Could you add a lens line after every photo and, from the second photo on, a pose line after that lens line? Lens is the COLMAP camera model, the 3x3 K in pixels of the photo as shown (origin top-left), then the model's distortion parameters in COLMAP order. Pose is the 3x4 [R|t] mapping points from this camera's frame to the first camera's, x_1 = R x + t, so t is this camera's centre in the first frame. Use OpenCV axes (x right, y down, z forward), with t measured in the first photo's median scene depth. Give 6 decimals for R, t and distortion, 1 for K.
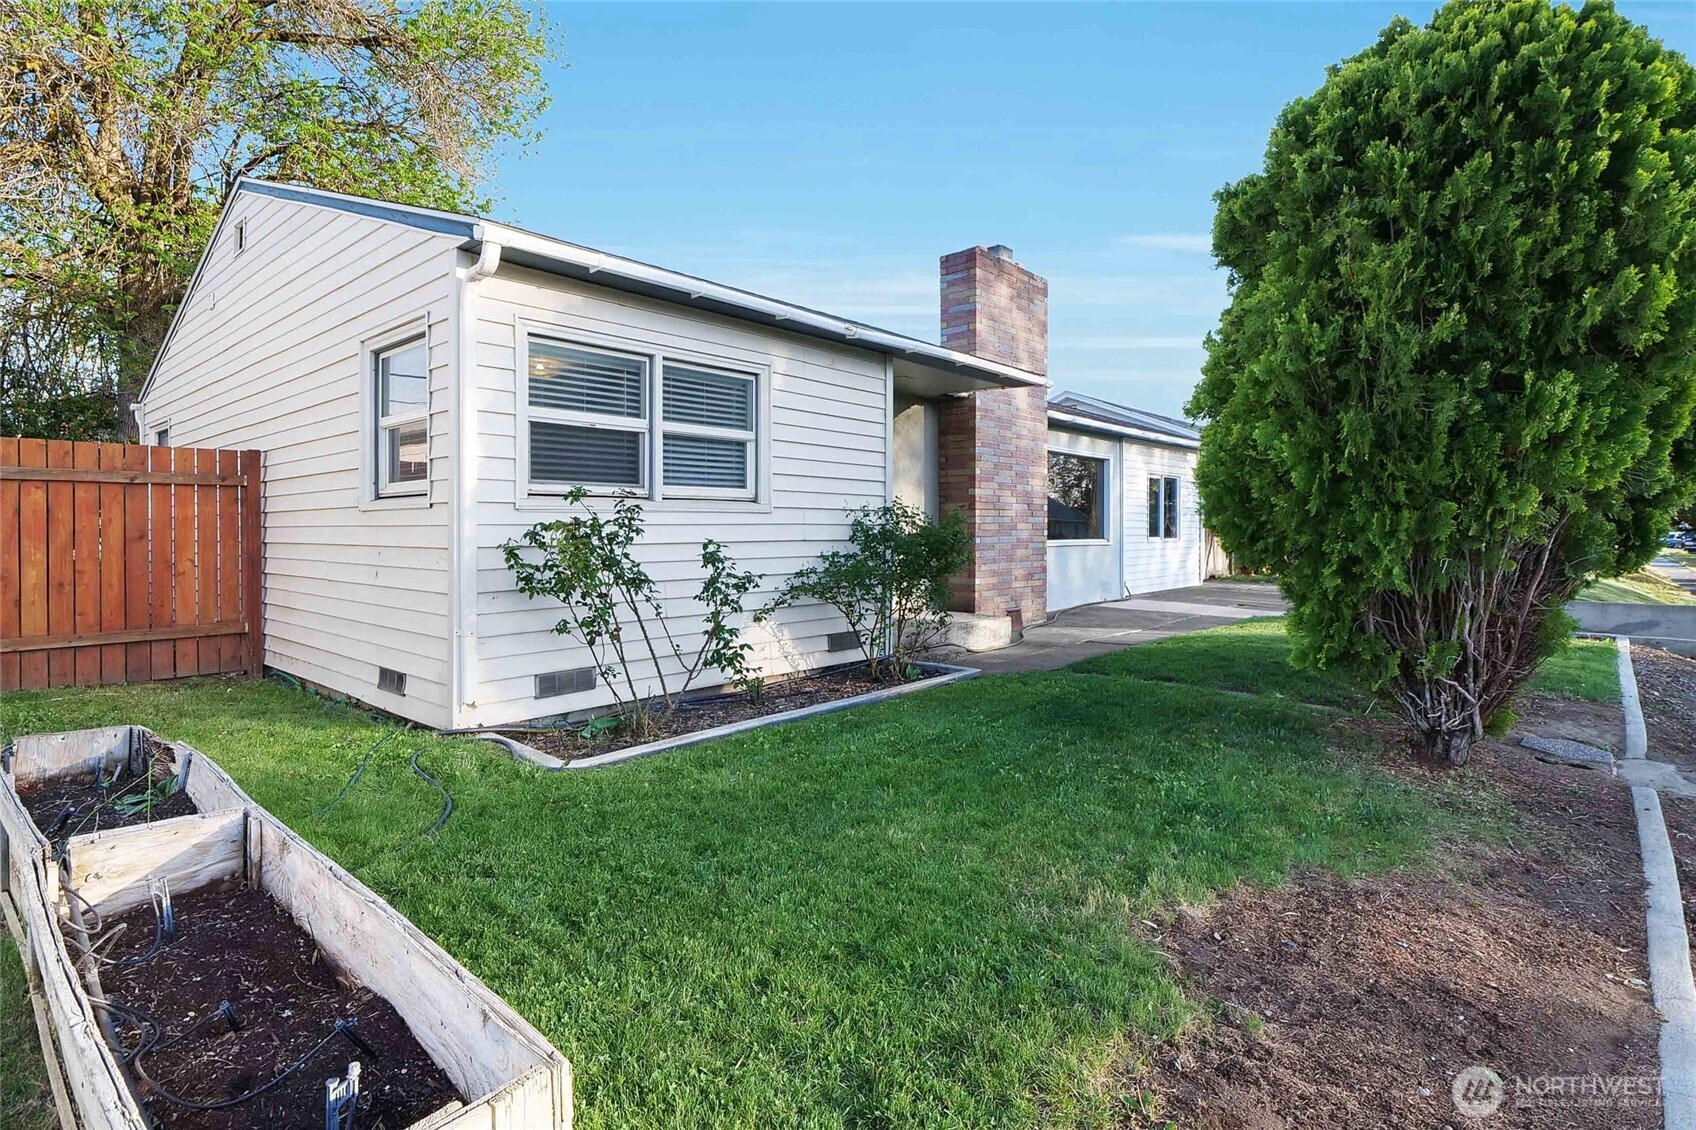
lens RADIAL K [[847.6, 0, 825.9], [0, 847.6, 535.7], [0, 0, 1]] dist [0.001088, 0.000315]
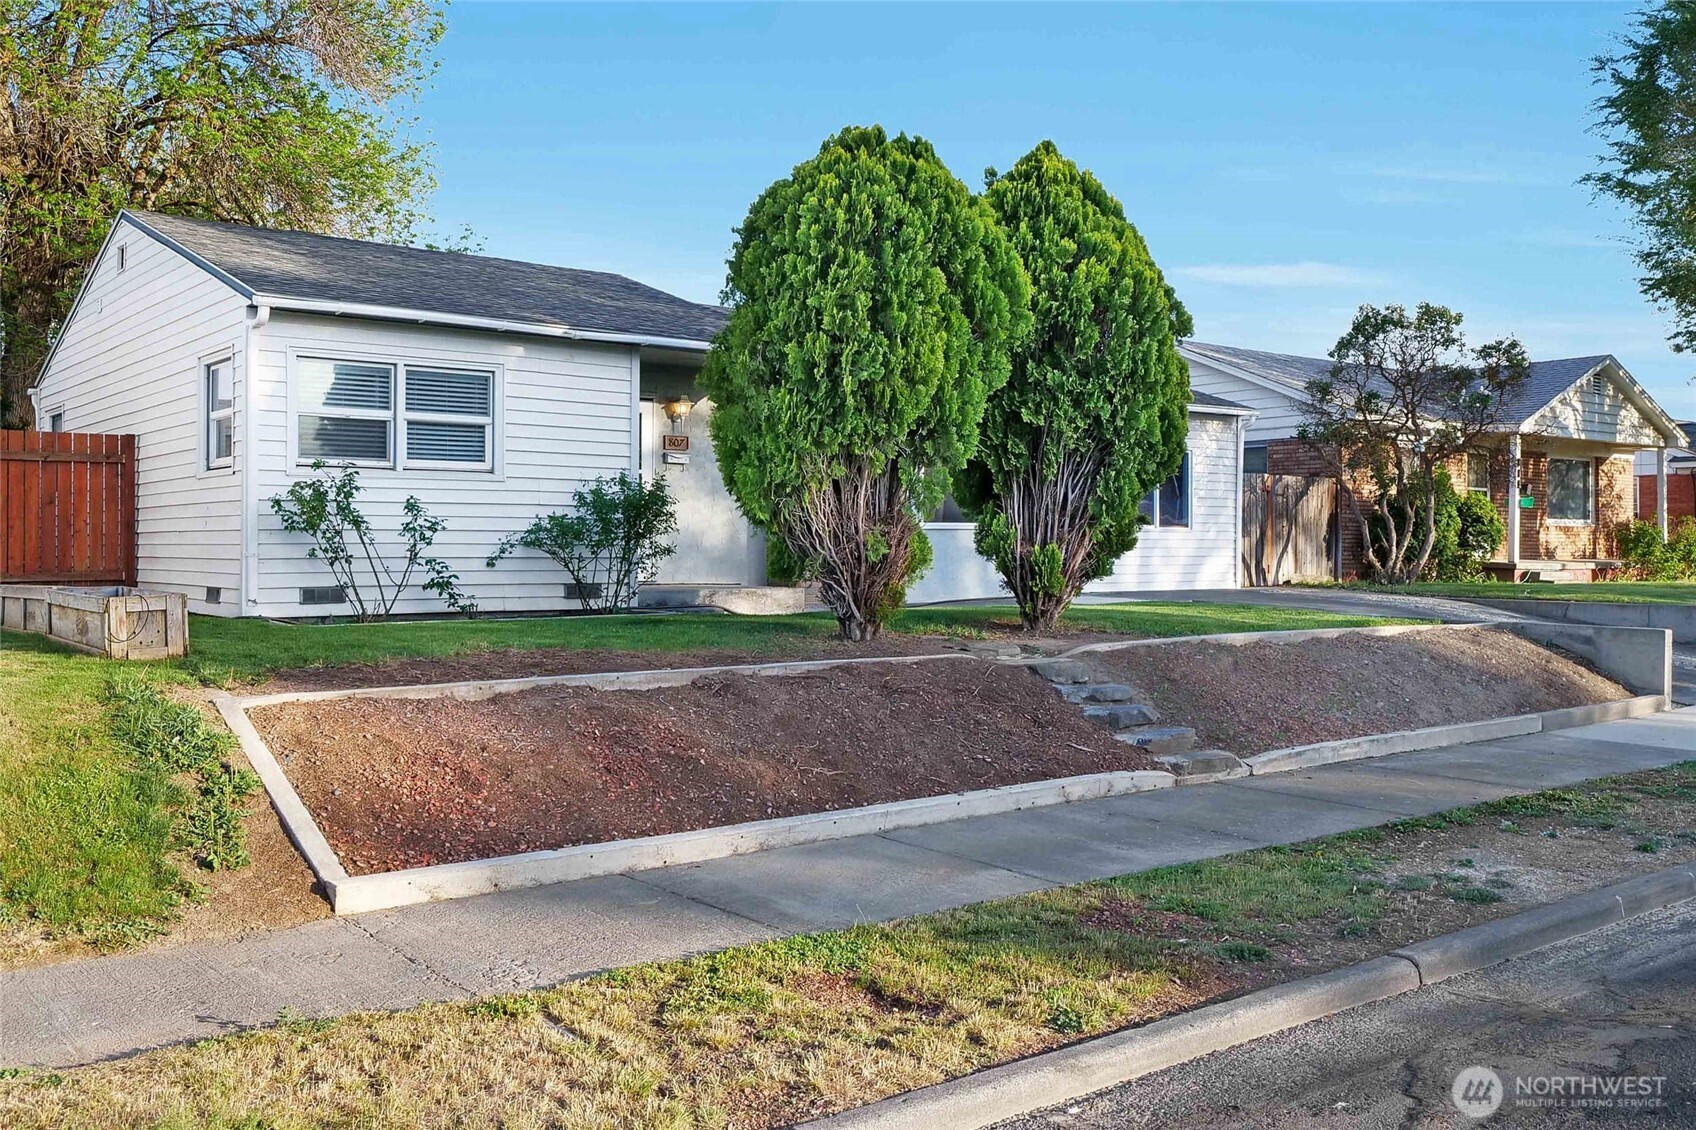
lens RADIAL K [[1494.1, 0, 848.6], [0, 1494.1, 560.9], [0, 0, 1]] dist [-0.006273, -0.008085]
pose [[0.988172, 0.004941, -0.153272, 0.869222], [-0.004840, 0.999988, 0.001030, 0.095891], [0.153276, -0.000276, 0.988183, -1.236409]]
